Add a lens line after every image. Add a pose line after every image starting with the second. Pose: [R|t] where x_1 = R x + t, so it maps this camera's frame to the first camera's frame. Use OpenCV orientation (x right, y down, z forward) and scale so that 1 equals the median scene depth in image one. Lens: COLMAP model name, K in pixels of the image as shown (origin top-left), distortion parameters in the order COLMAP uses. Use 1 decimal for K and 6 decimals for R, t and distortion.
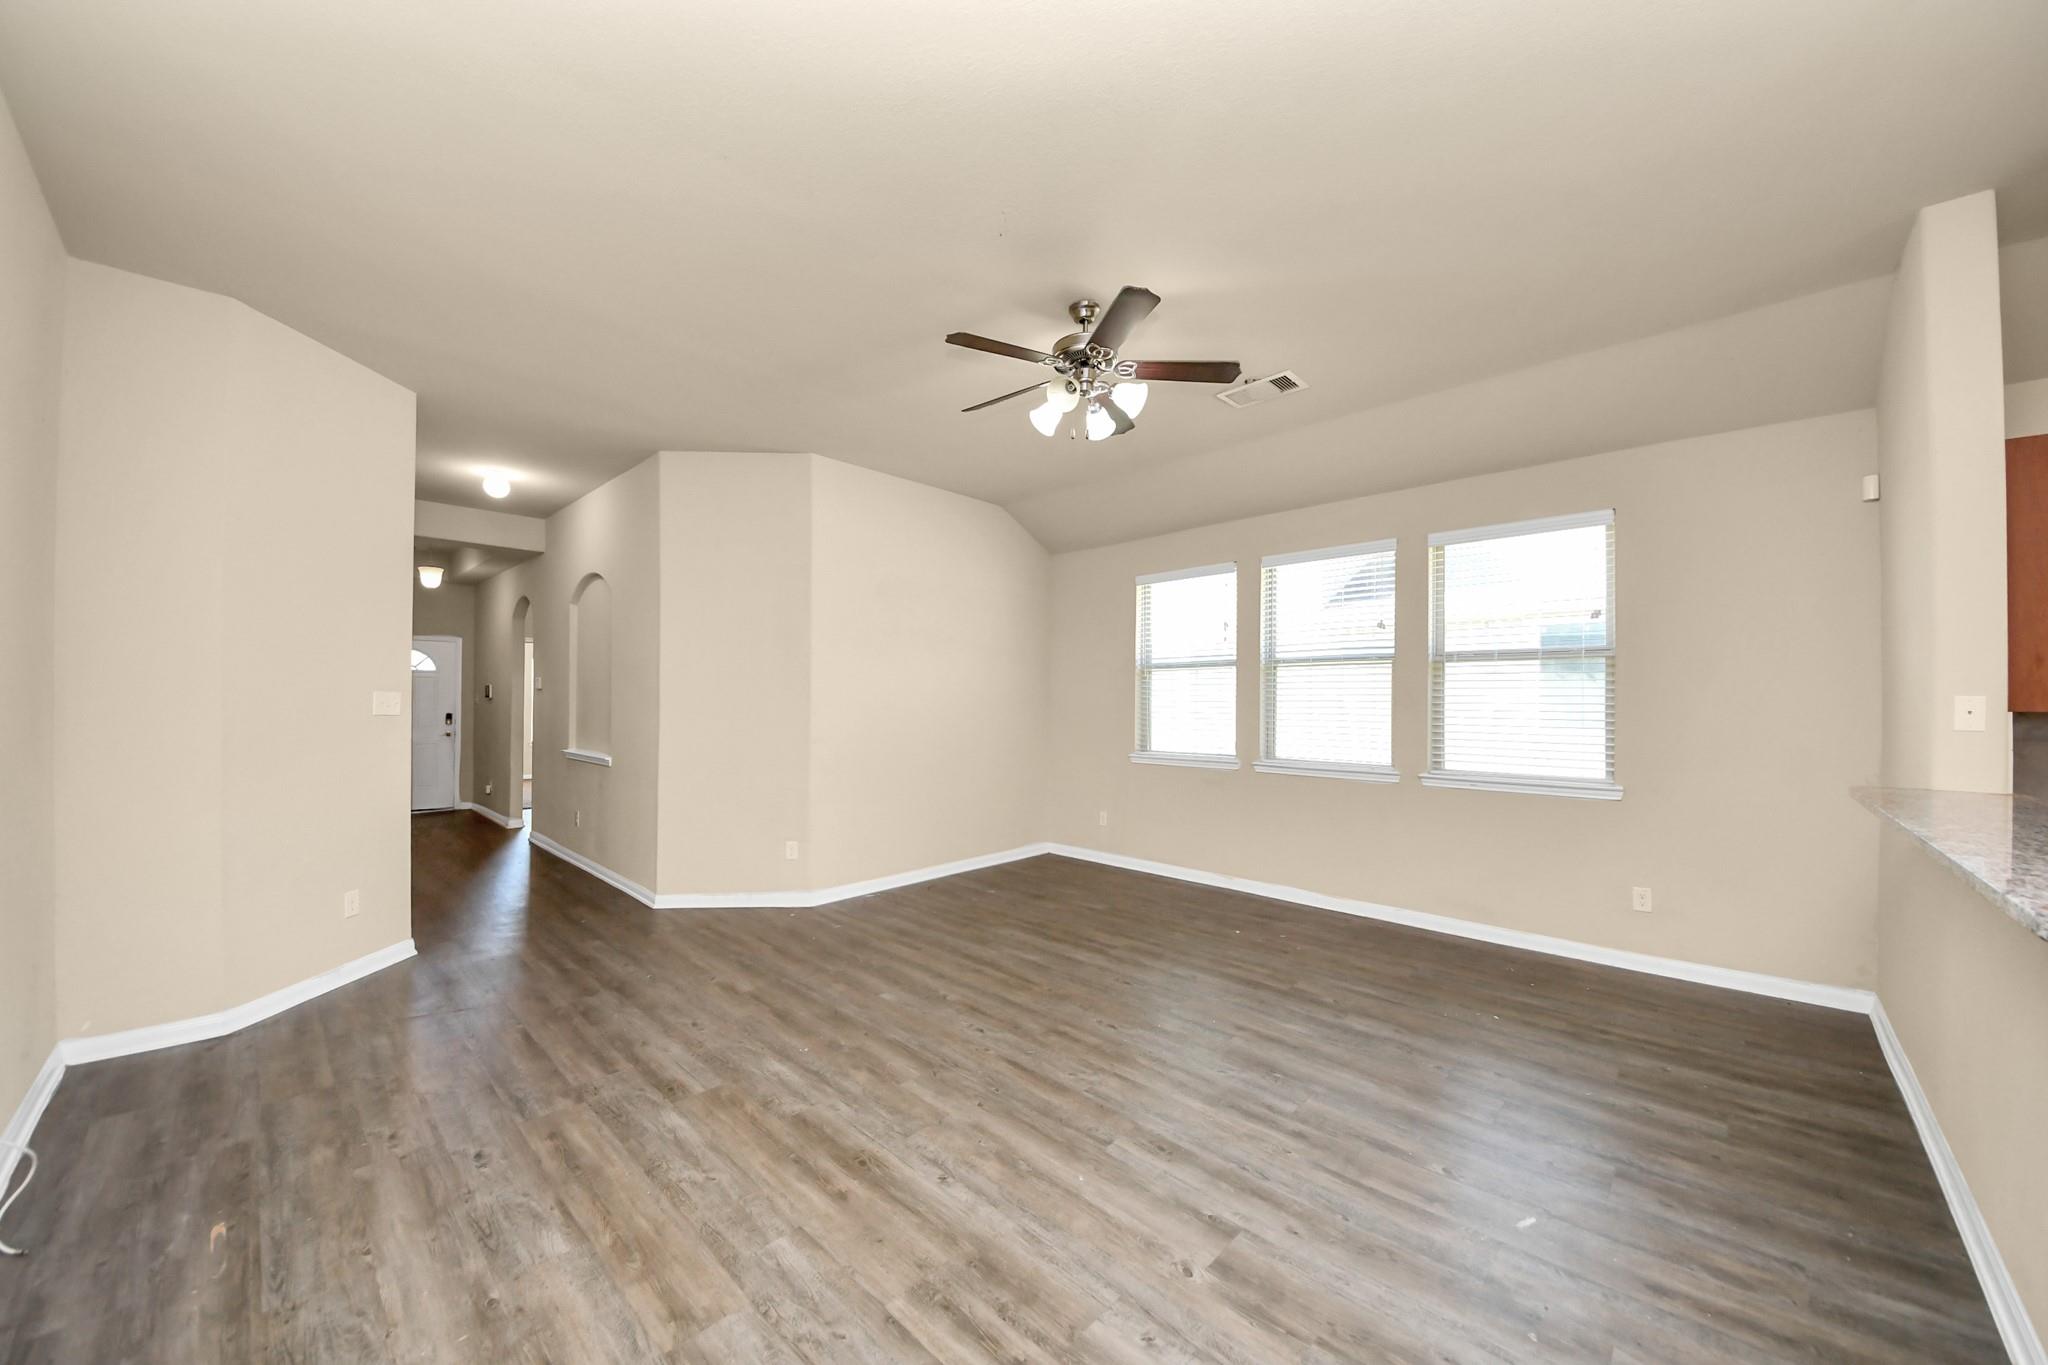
lens RADIAL K [[732.4, 0, 1010.7], [0, 732.4, 690.3], [0, 0, 1]] dist [0.030516, -0.001940]
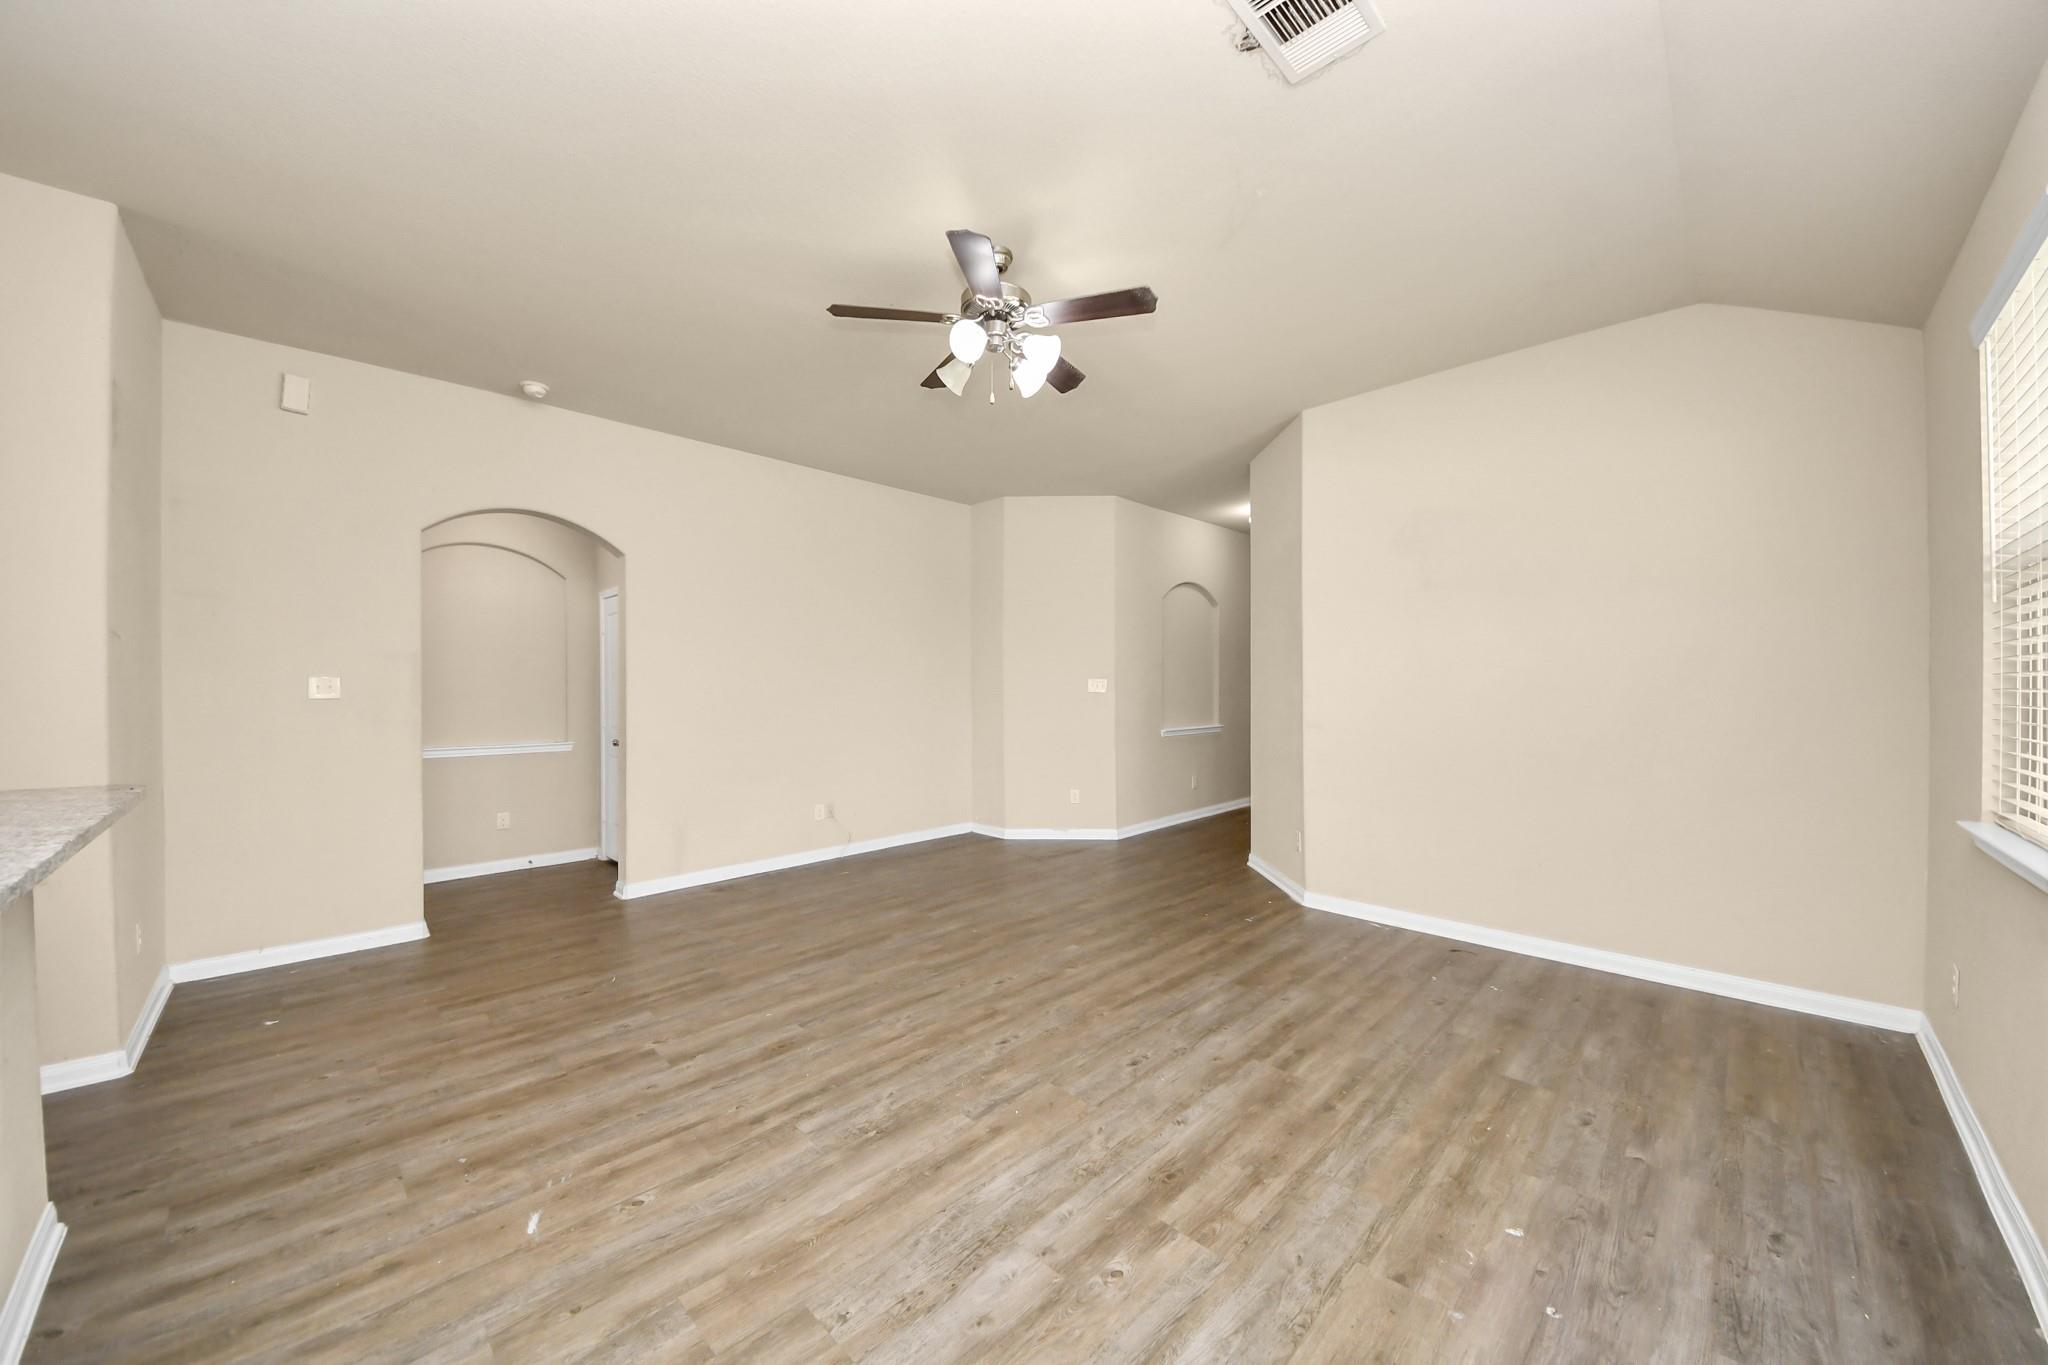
lens RADIAL K [[732.4, 0, 1007.8], [0, 732.4, 684.7], [0, 0, 1]] dist [0.030516, -0.001940]
pose [[-0.019879, -0.003633, -0.999796, 1.124695], [0.005064, 0.999980, -0.003735, 0.035403], [0.999790, -0.005137, -0.019861, 1.128265]]
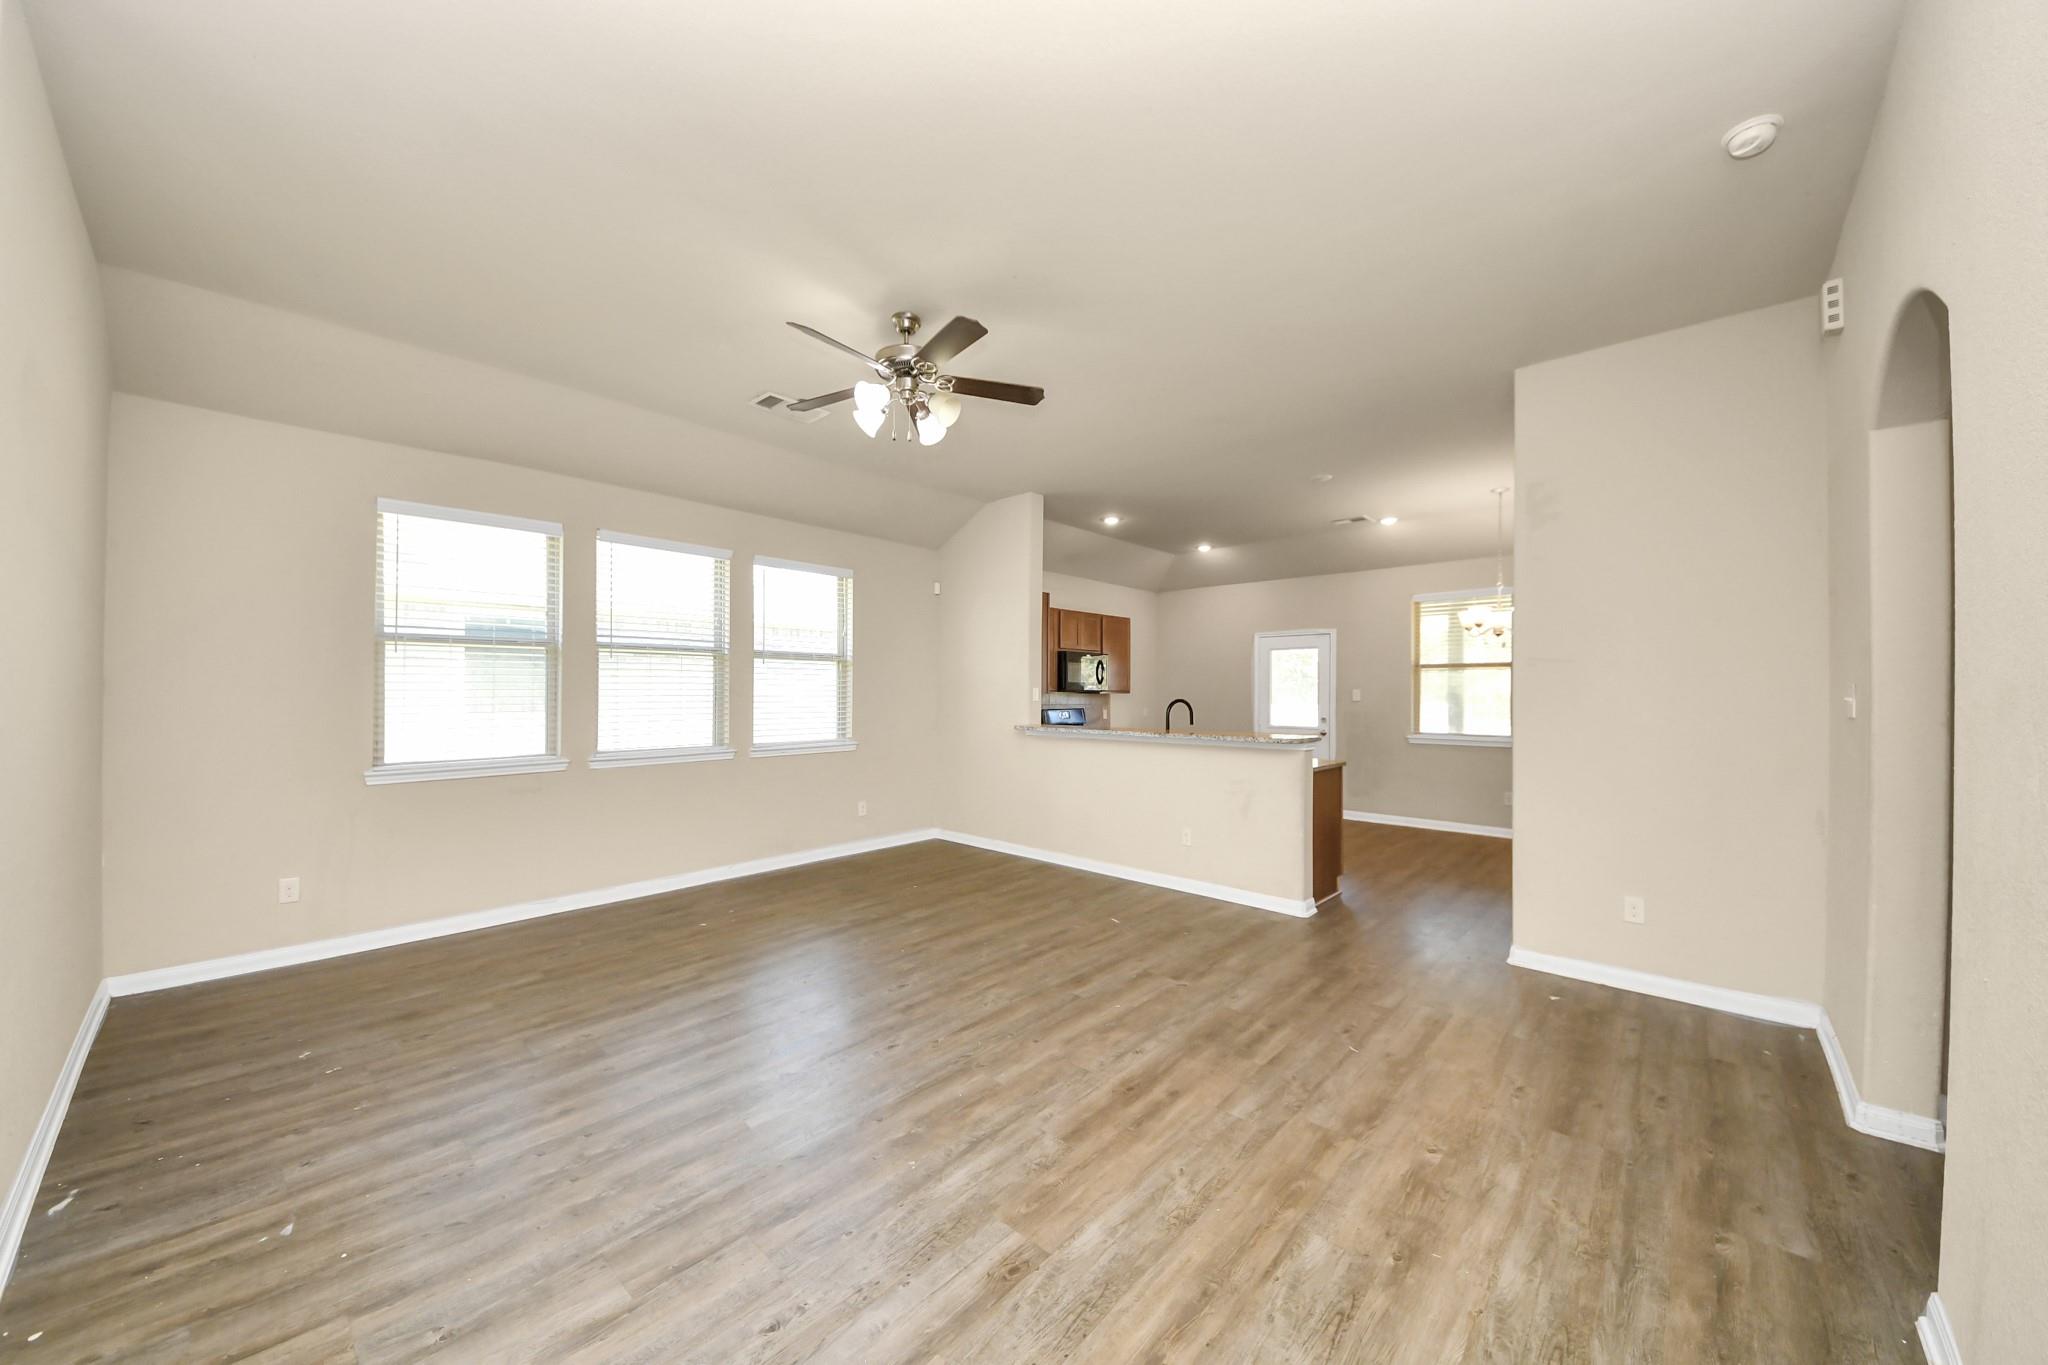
lens RADIAL K [[732.4, 0, 1009.3], [0, 732.4, 689.5], [0, 0, 1]] dist [0.030516, -0.001940]
pose [[-0.022514, 0.001059, 0.999746, -1.044606], [-0.008533, 0.999963, -0.001252, 0.022626], [-0.999710, -0.008559, -0.022504, 0.957419]]
